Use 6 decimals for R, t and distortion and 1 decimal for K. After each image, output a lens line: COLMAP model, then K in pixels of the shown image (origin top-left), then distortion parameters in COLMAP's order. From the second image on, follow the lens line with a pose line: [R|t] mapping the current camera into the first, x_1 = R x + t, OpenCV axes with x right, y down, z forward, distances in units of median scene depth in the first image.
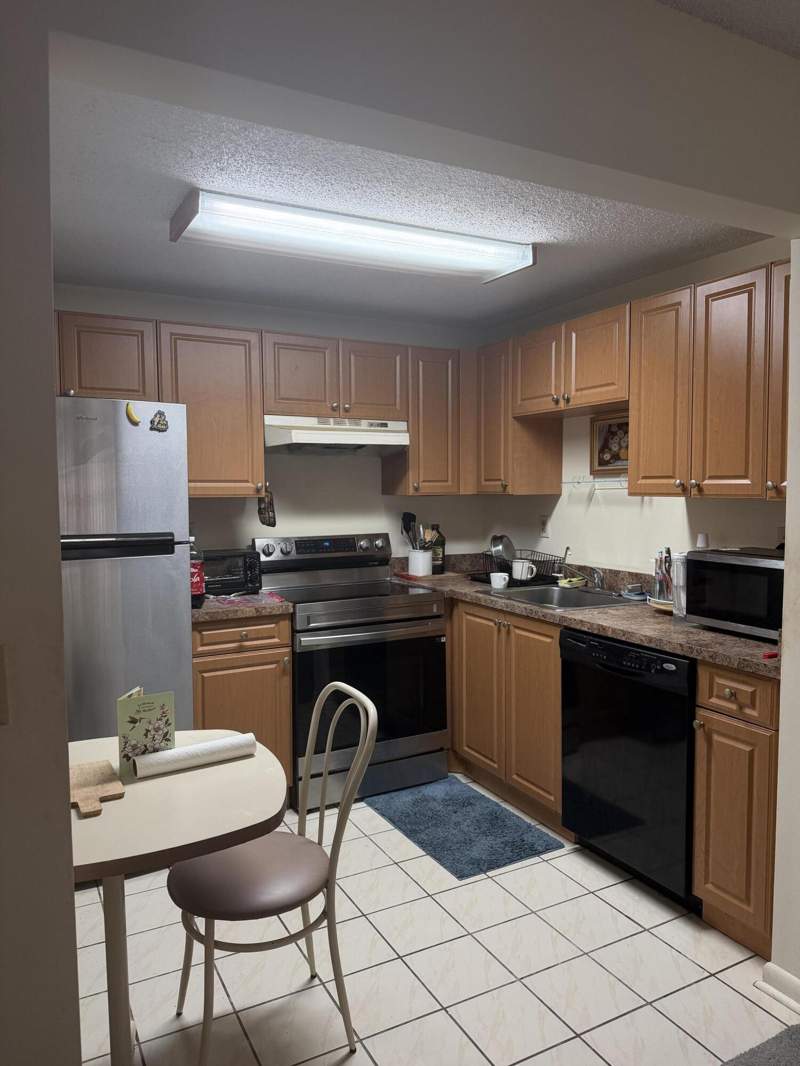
lens RADIAL K [[743.2, 0, 400.0], [0, 743.2, 533.0], [0, 0, 1]] dist [0.147198, -0.226733]
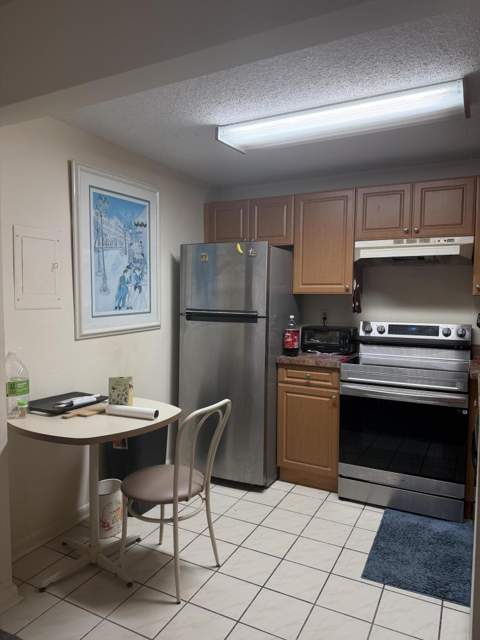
lens RADIAL K [[452.8, 0, 240.5], [0, 452.8, 321.3], [0, 0, 1]] dist [0.068374, -0.067300]
pose [[0.565810, 0.065815, -0.821904, 0.486372], [-0.060992, 0.997419, 0.037882, -0.013155], [0.822276, 0.028695, 0.568364, 0.277242]]
